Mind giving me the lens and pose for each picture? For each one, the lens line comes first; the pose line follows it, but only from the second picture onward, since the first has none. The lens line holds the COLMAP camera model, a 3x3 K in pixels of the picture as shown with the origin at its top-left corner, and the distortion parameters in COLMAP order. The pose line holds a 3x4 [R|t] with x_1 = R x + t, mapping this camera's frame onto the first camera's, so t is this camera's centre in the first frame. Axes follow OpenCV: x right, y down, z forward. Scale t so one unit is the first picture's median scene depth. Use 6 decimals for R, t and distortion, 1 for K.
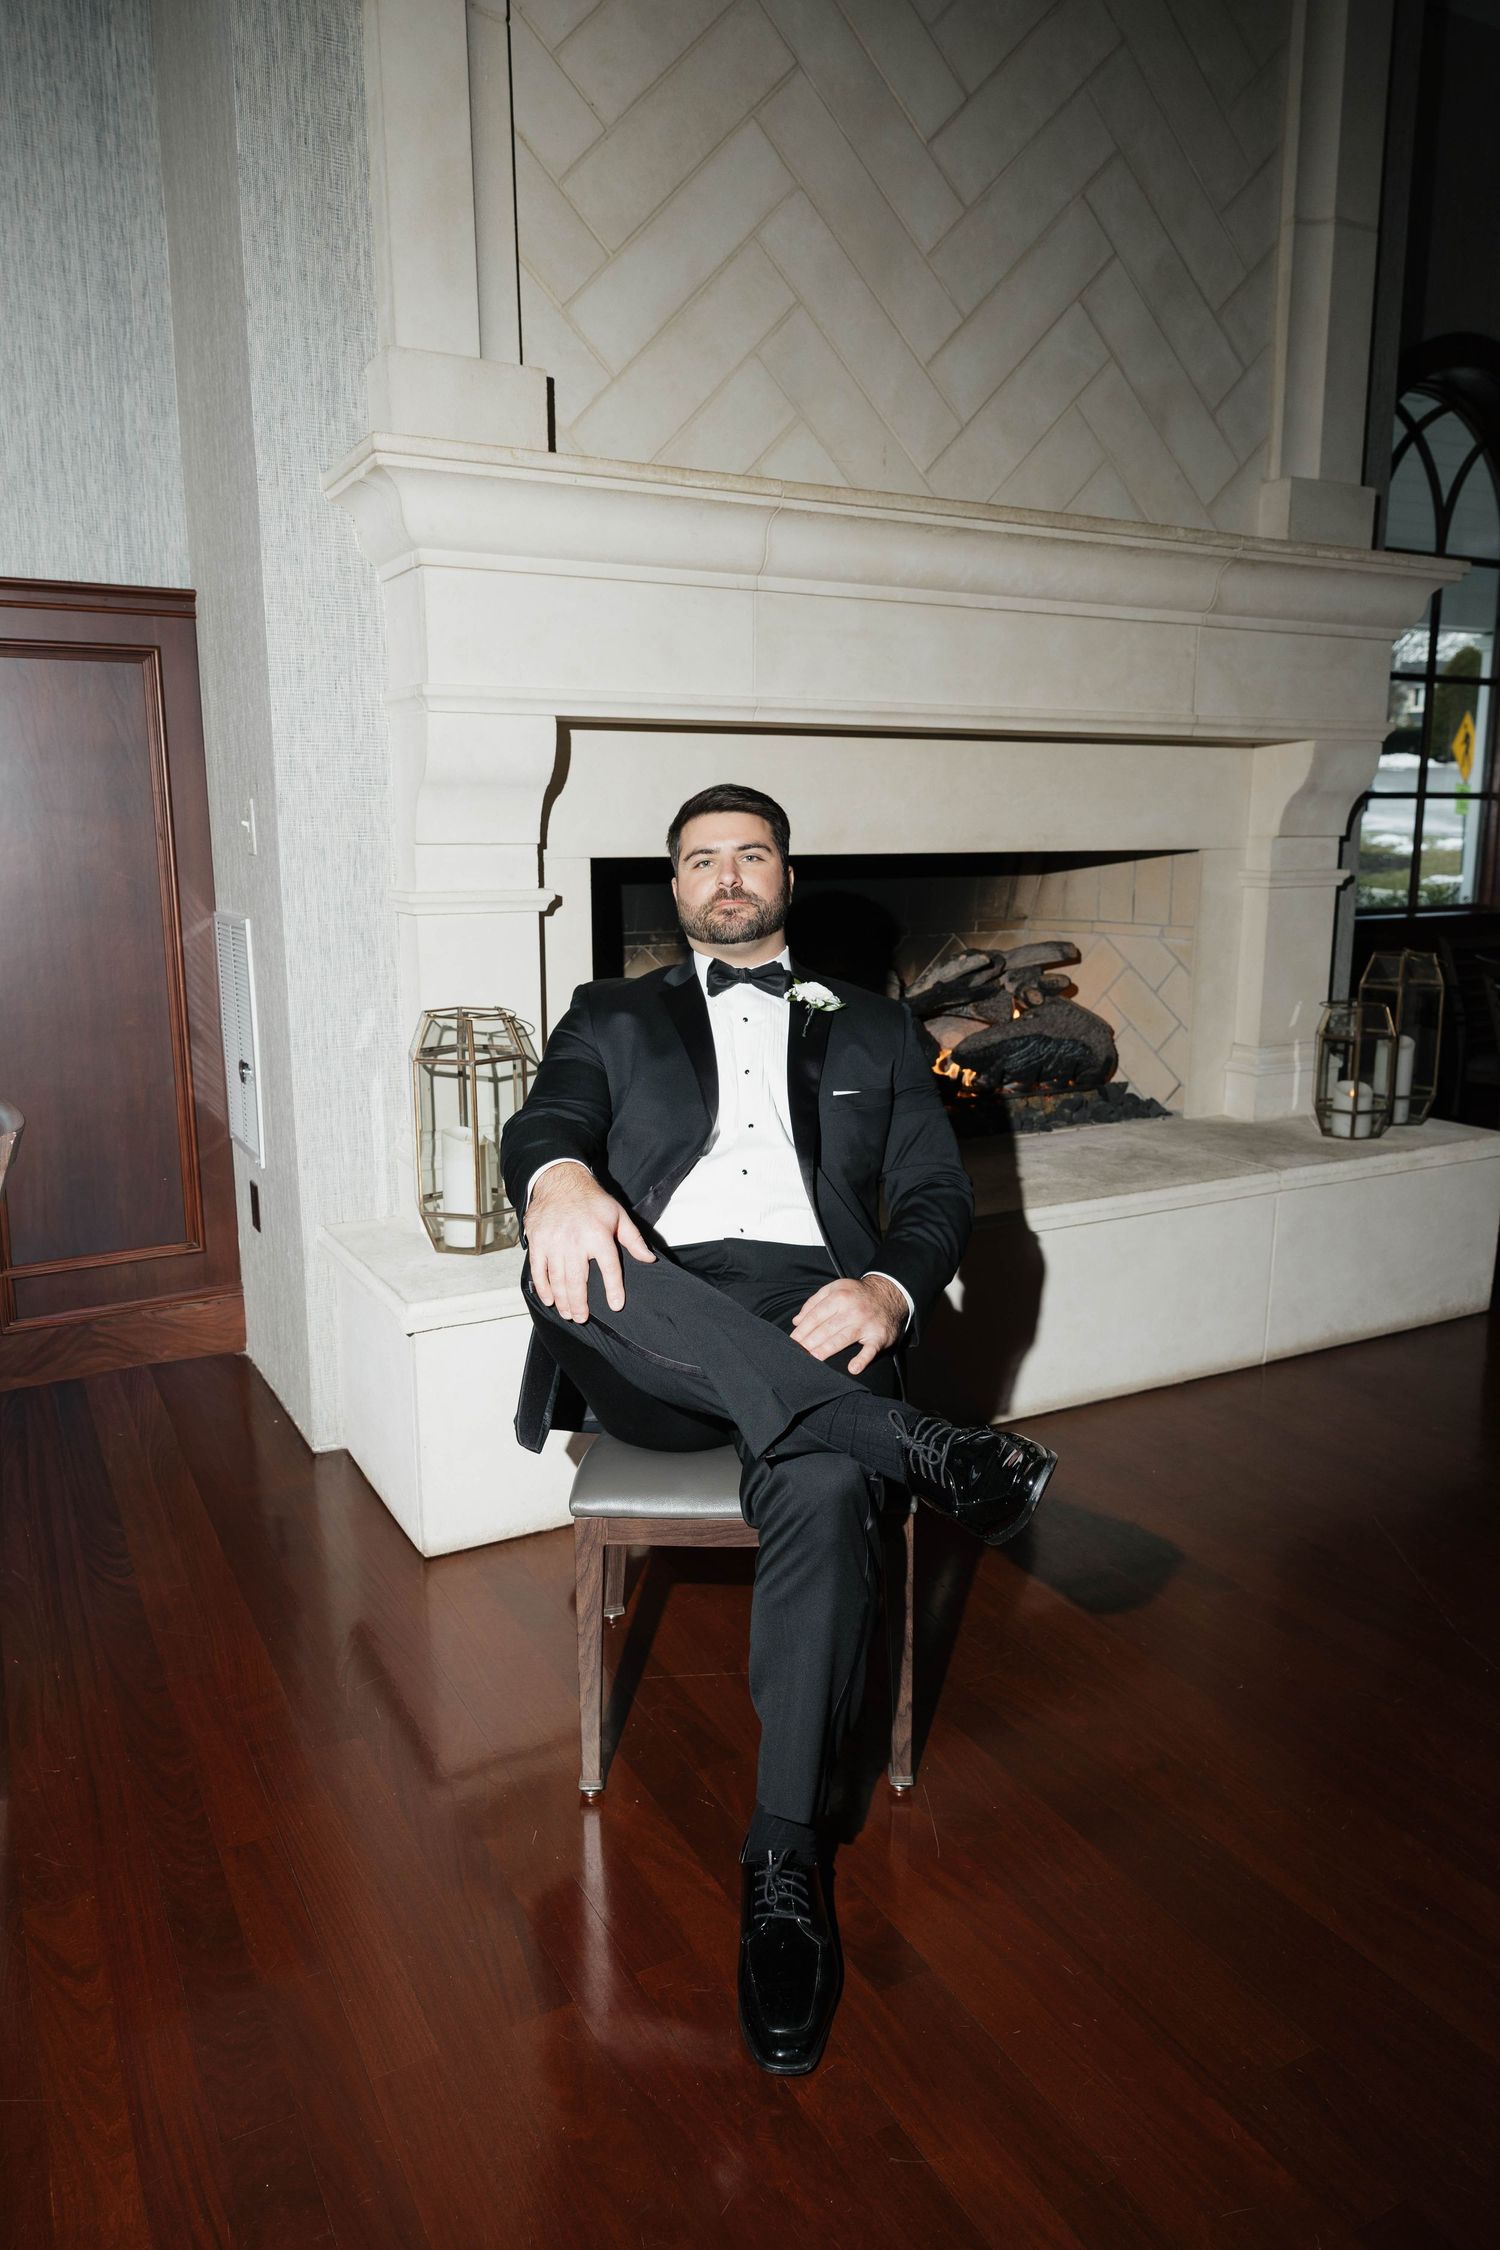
lens RADIAL K [[1500.5, 0, 754.0], [0, 1500.5, 1097.7], [0, 0, 1]] dist [0.007896, 0.001452]
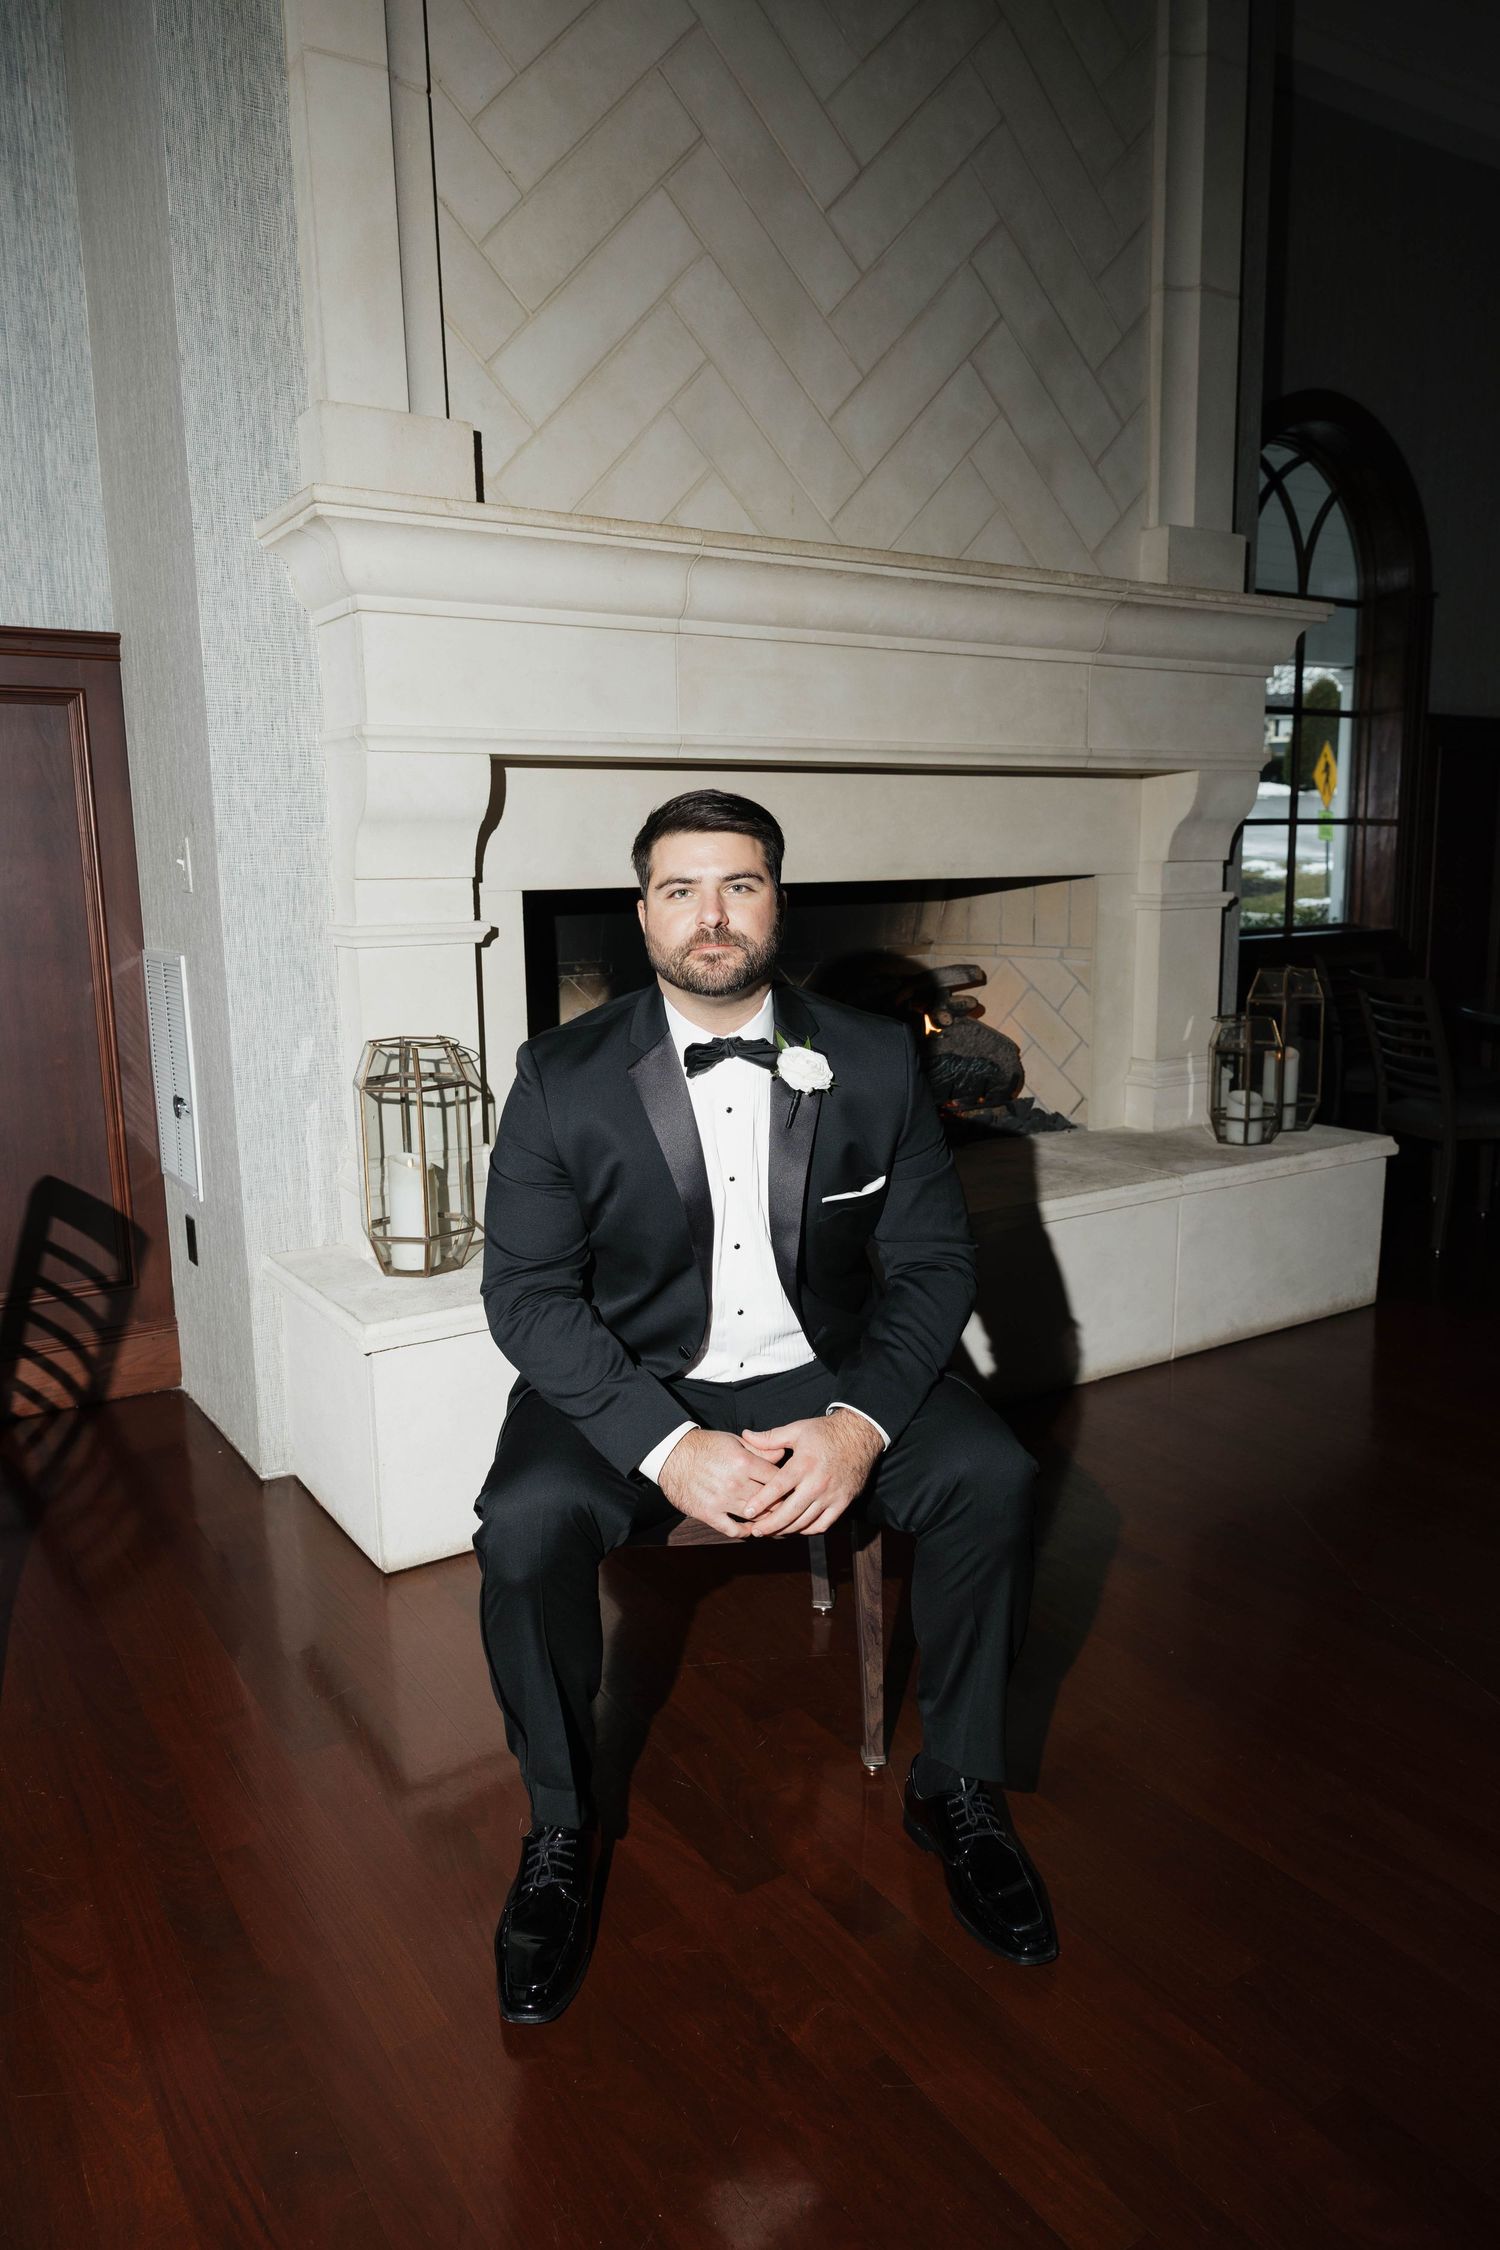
lens RADIAL K [[1500.5, 0, 754.0], [0, 1500.5, 1097.7], [0, 0, 1]] dist [0.007896, 0.001452]
pose [[0.997026, -0.024834, 0.072950, -0.027198], [0.026396, 0.999441, -0.020530, 0.007636], [-0.072399, 0.022395, 0.997124, -0.035805]]
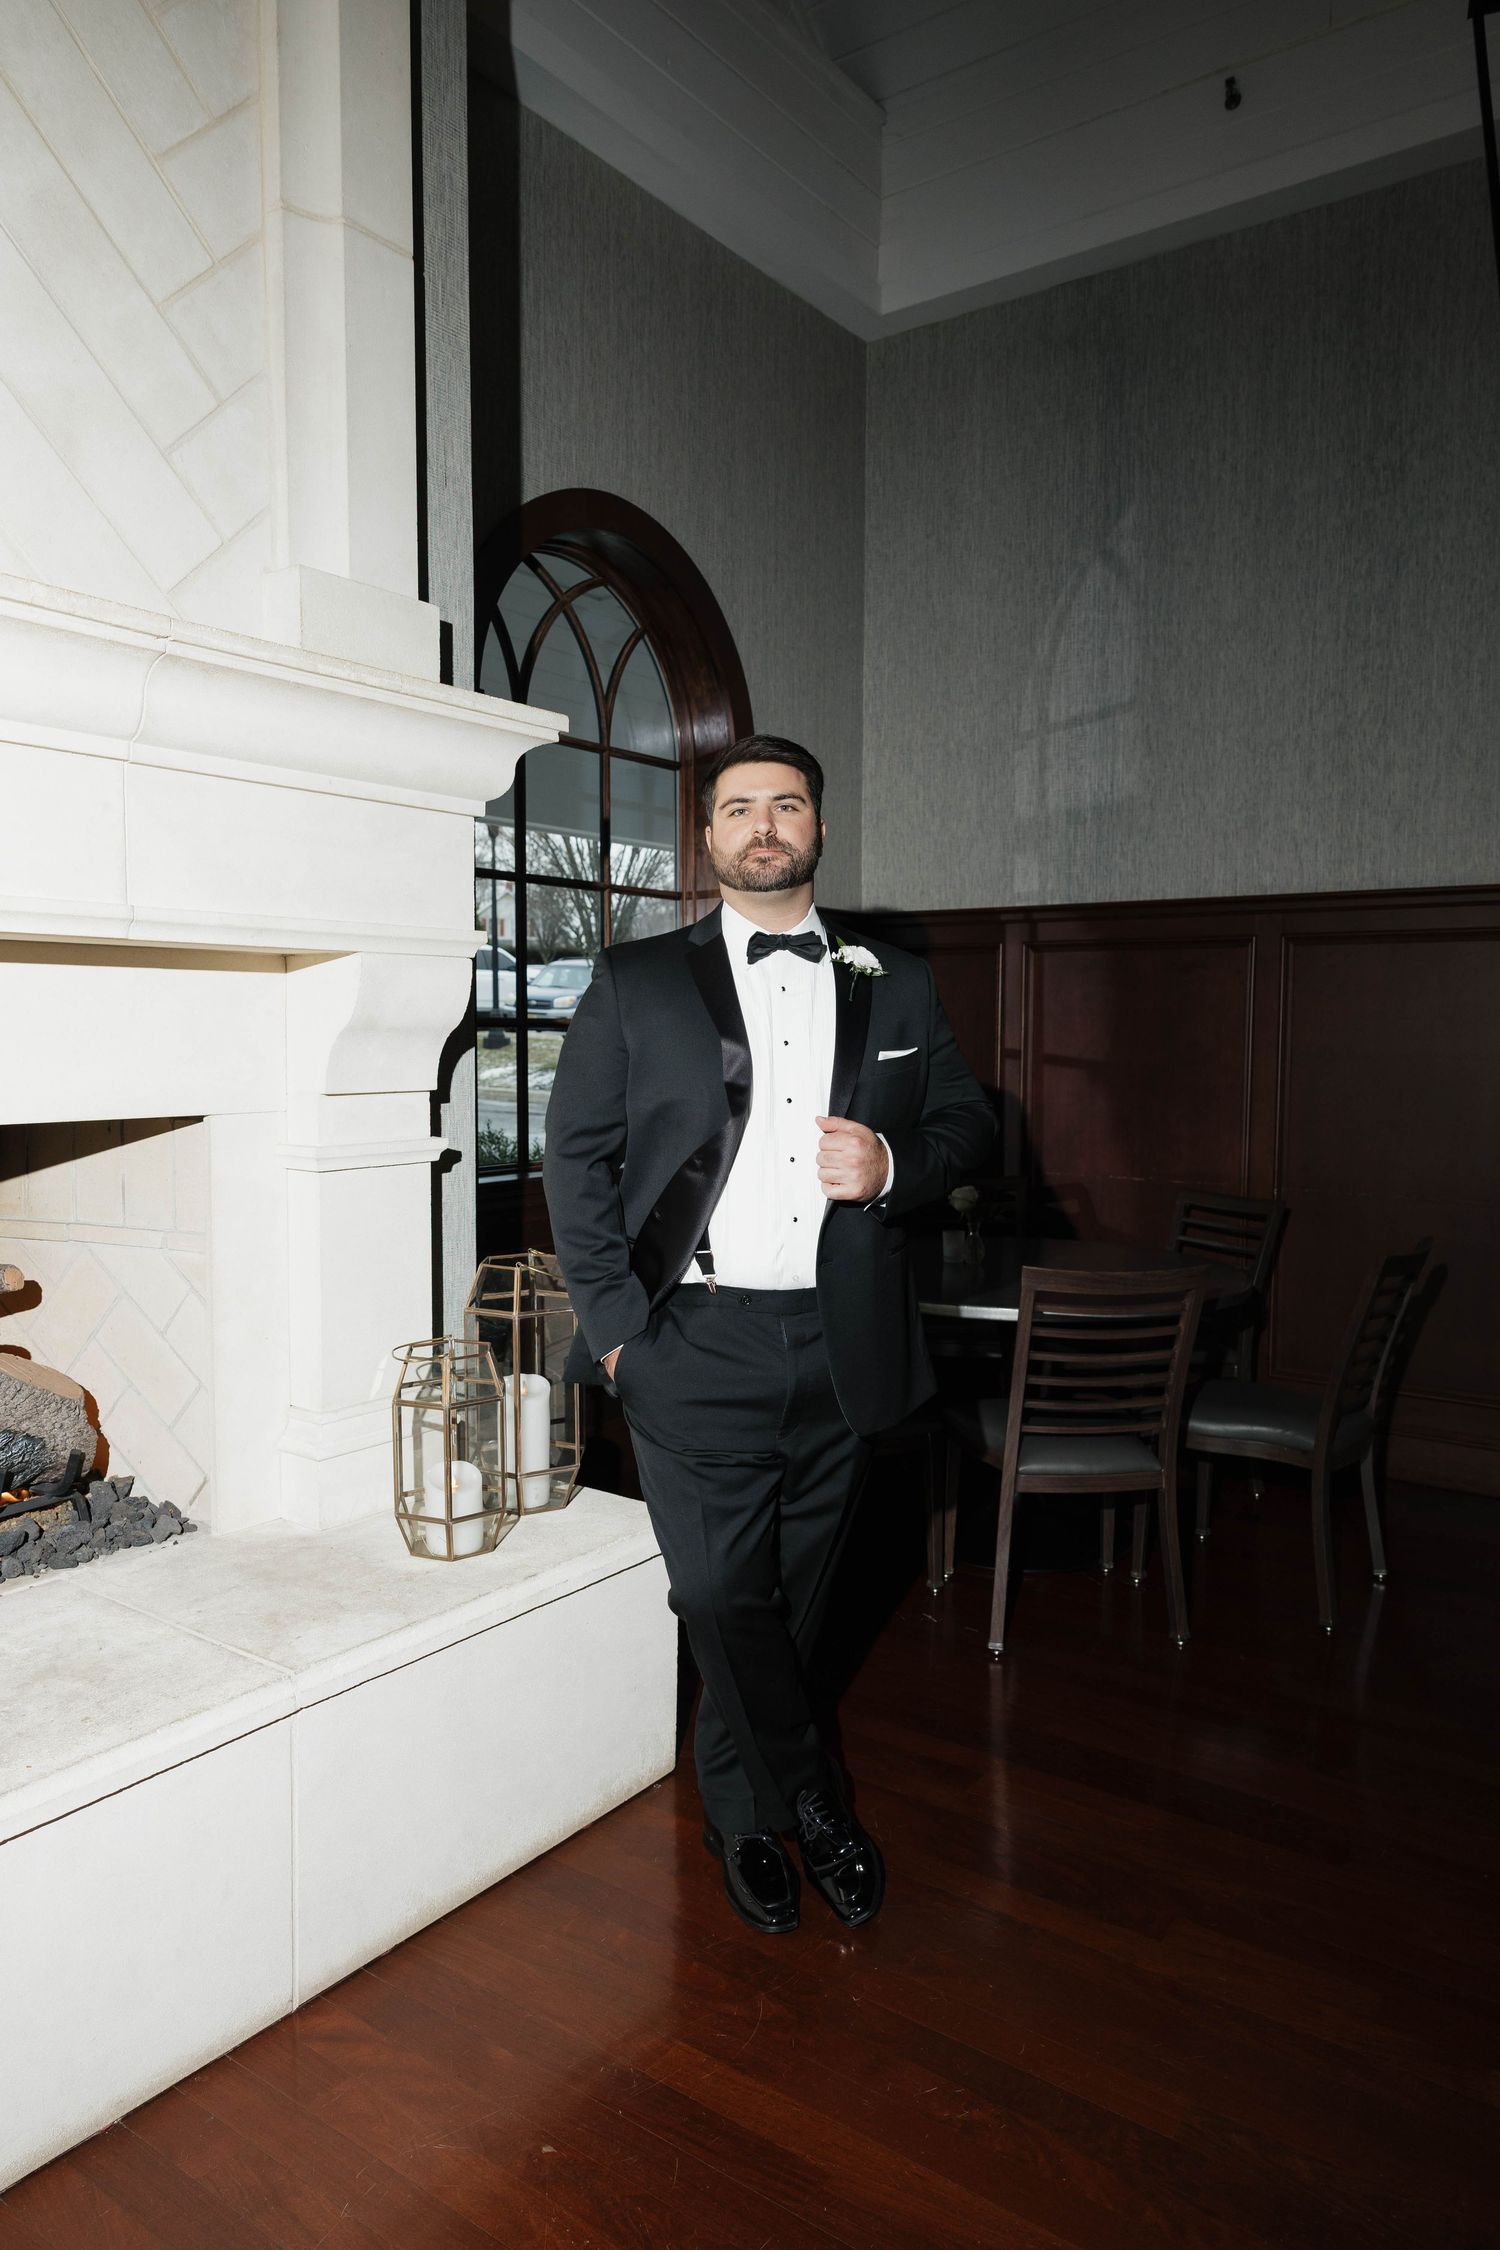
lens RADIAL K [[1536.7, 0, 747.3], [0, 1536.7, 1123.4], [0, 0, 1]] dist [0.001650, 0.000384]
pose [[0.903159, -0.023171, 0.428680, 0.269616], [0.076738, 0.991174, -0.108099, -0.088555], [-0.422392, 0.130526, 0.896966, 0.380868]]
